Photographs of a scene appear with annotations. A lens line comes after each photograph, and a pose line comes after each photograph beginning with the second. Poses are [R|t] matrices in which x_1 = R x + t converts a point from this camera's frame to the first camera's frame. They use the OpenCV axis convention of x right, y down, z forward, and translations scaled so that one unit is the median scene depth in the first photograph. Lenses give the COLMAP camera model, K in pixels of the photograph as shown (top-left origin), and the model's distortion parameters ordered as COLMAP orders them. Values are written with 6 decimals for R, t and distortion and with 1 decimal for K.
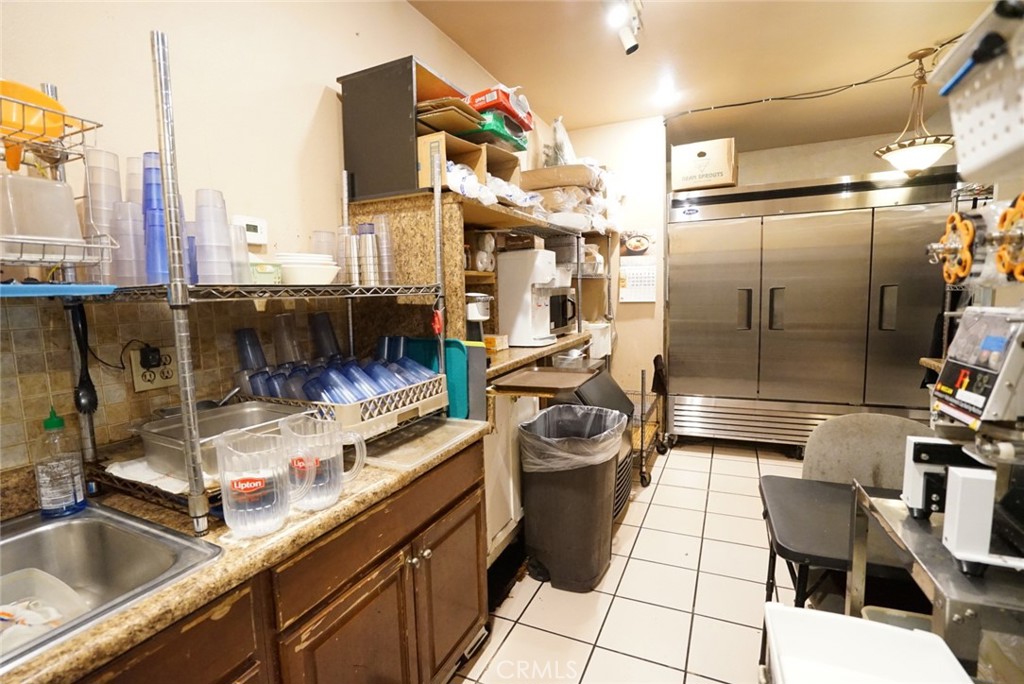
lens RADIAL K [[475.5, 0, 523.7], [0, 475.5, 338.2], [0, 0, 1]] dist [-0.048606, 0.023286]
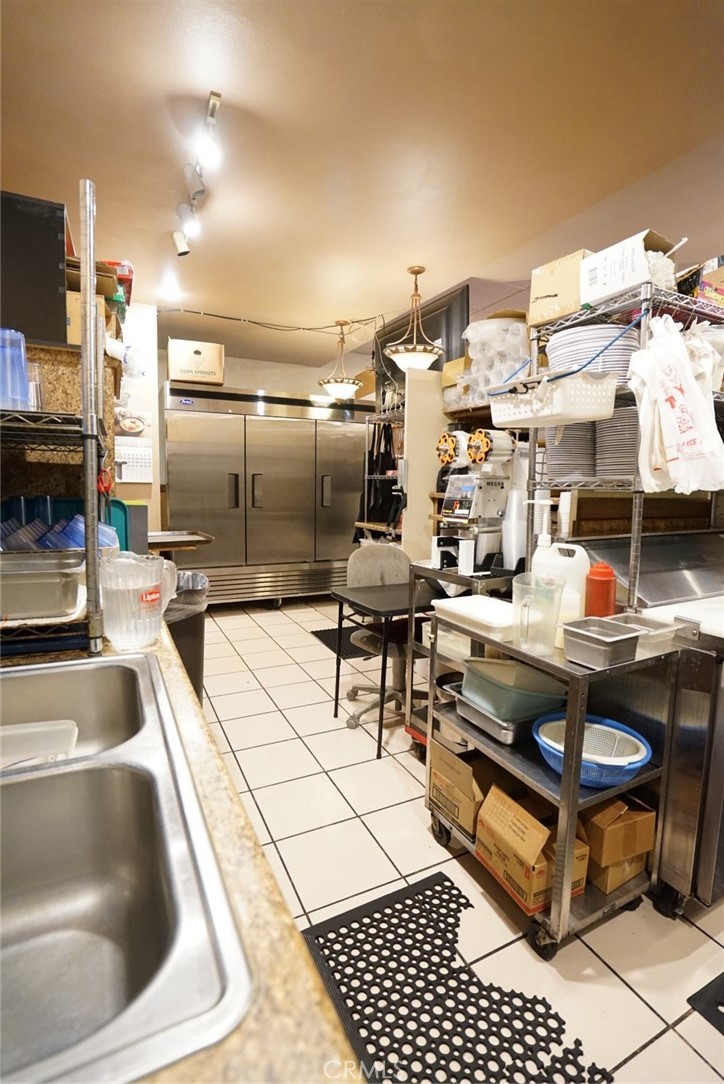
lens RADIAL K [[503.3, 0, 374.0], [0, 503.3, 538.6], [0, 0, 1]] dist [-0.048606, 0.023286]
pose [[0.613242, -0.048073, 0.788431, -0.630523], [0.046199, 0.998620, 0.024955, 0.083844], [-0.788543, 0.021121, 0.614617, -0.106757]]
